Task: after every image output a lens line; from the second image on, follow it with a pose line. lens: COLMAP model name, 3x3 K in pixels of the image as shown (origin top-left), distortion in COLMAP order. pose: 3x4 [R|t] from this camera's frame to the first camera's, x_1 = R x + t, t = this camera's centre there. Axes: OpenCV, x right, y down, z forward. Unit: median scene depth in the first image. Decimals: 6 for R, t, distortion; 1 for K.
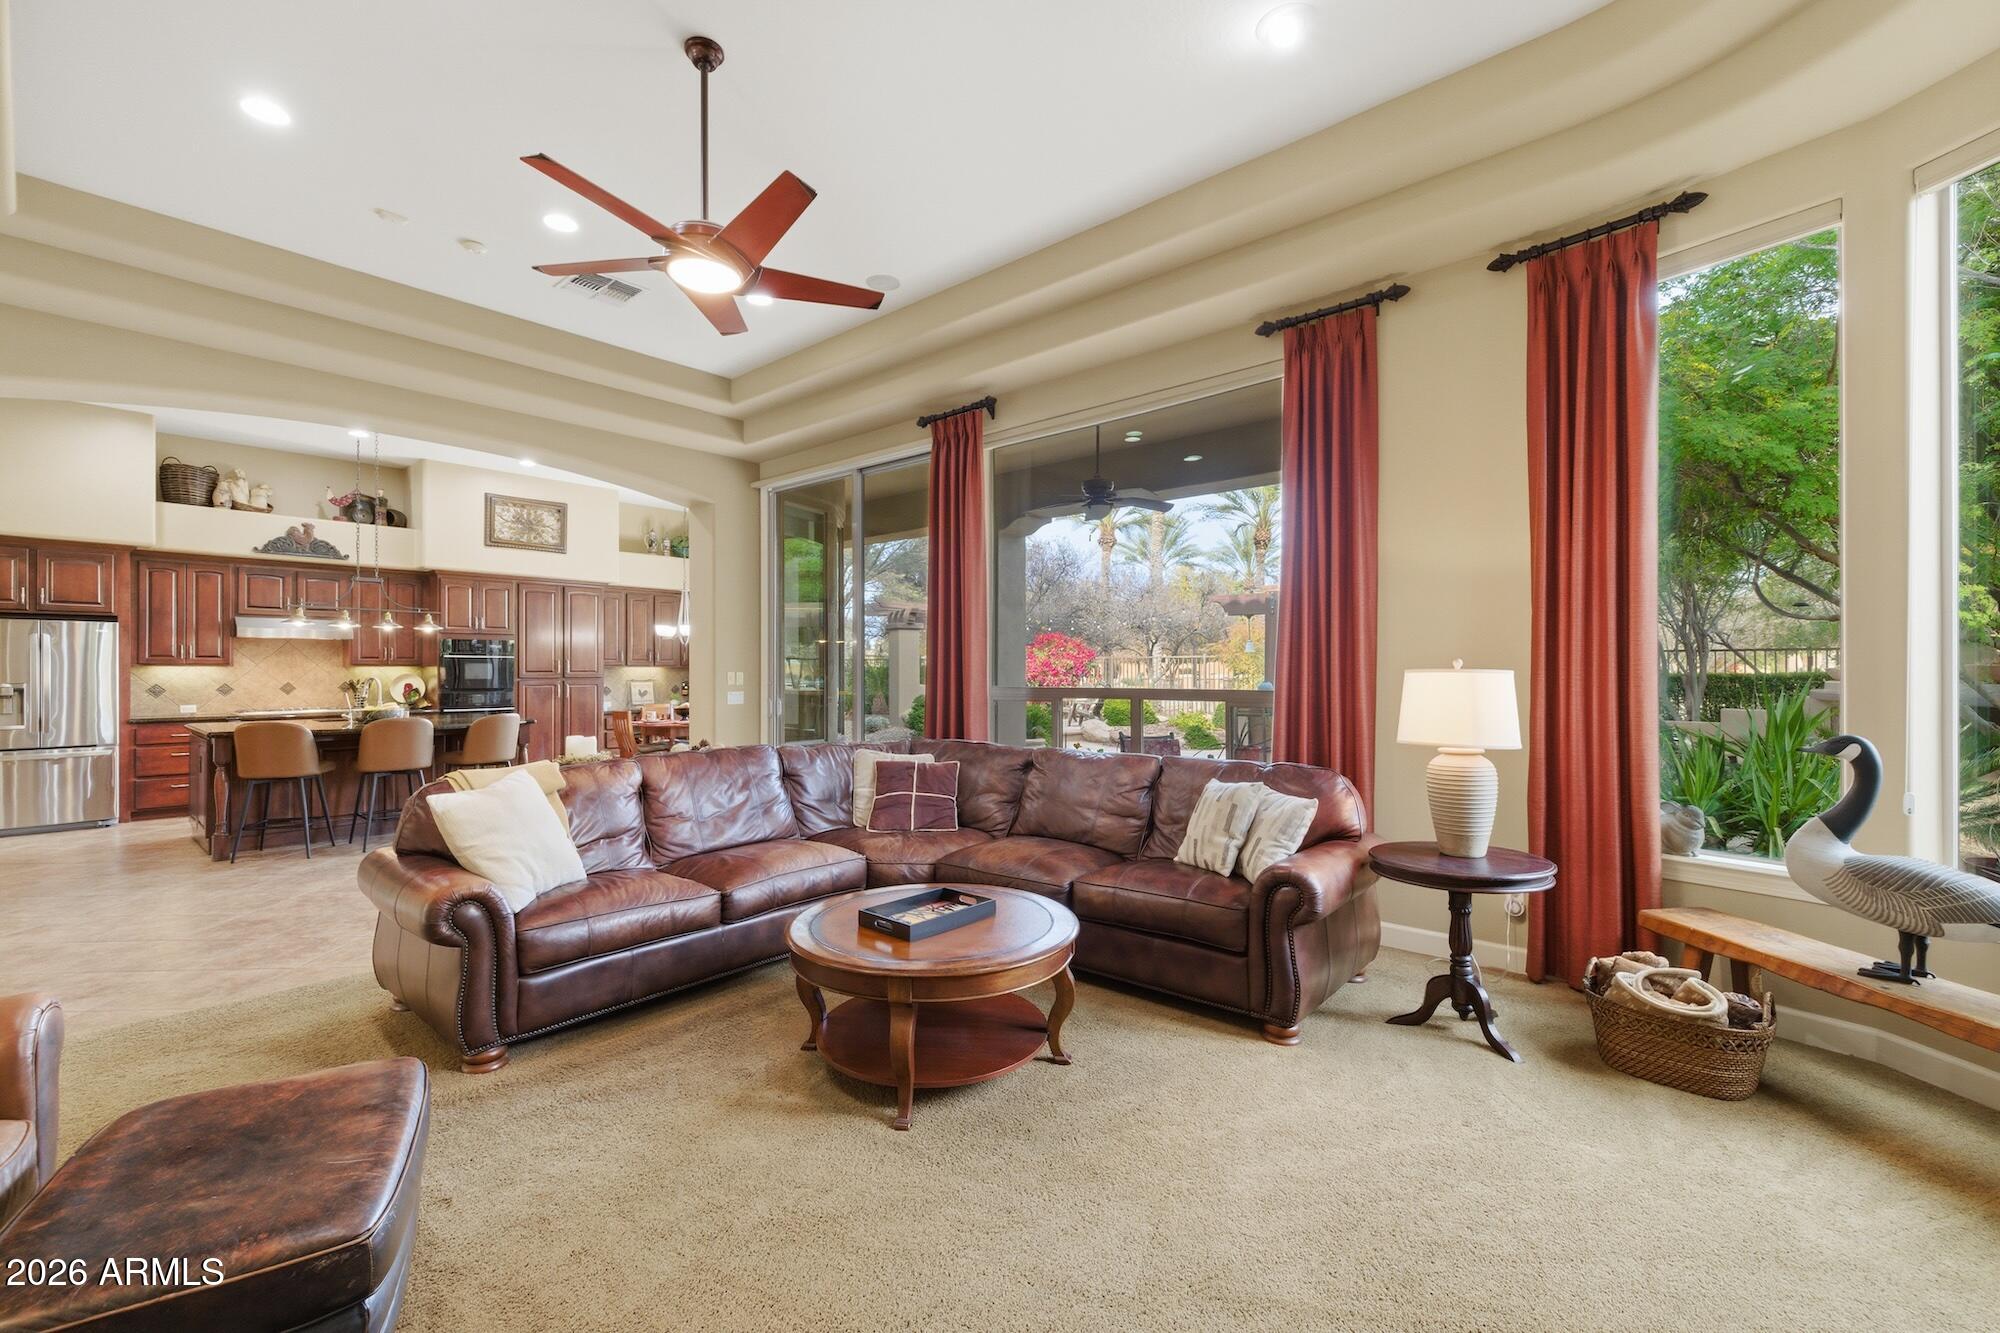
lens RADIAL K [[837.3, 0, 992.9], [0, 837.3, 665.4], [0, 0, 1]] dist [0.002965, 0.000550]
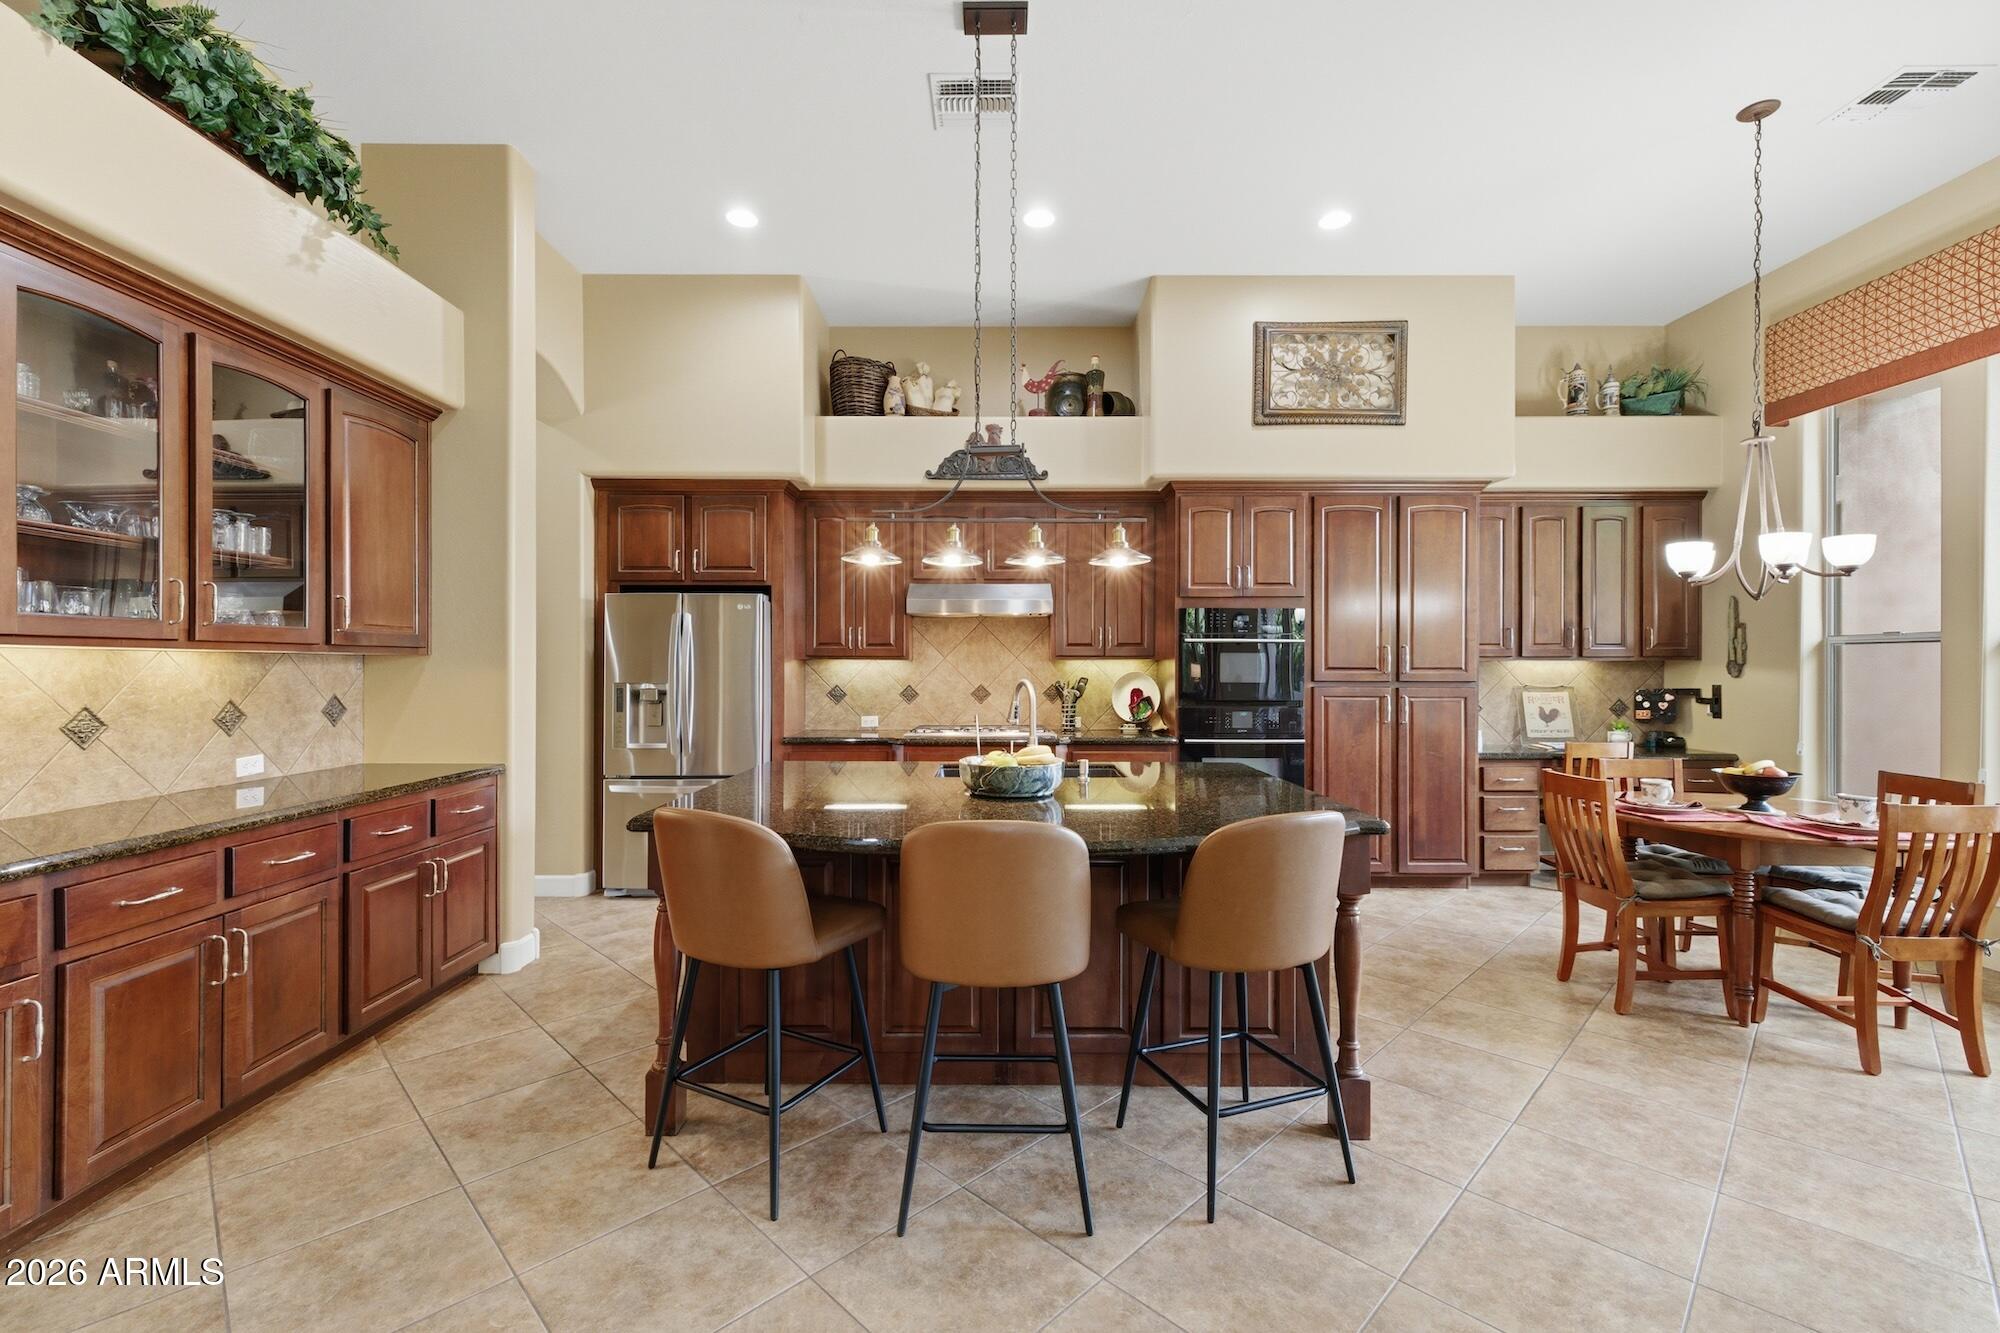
lens RADIAL K [[837.3, 0, 992.9], [0, 837.3, 665.4], [0, 0, 1]] dist [0.002965, 0.000550]
pose [[0.654087, 0.003313, -0.756412, -0.330393], [0.001843, 0.999980, 0.005973, 0.001775], [0.756417, -0.005301, 0.654068, 0.557434]]
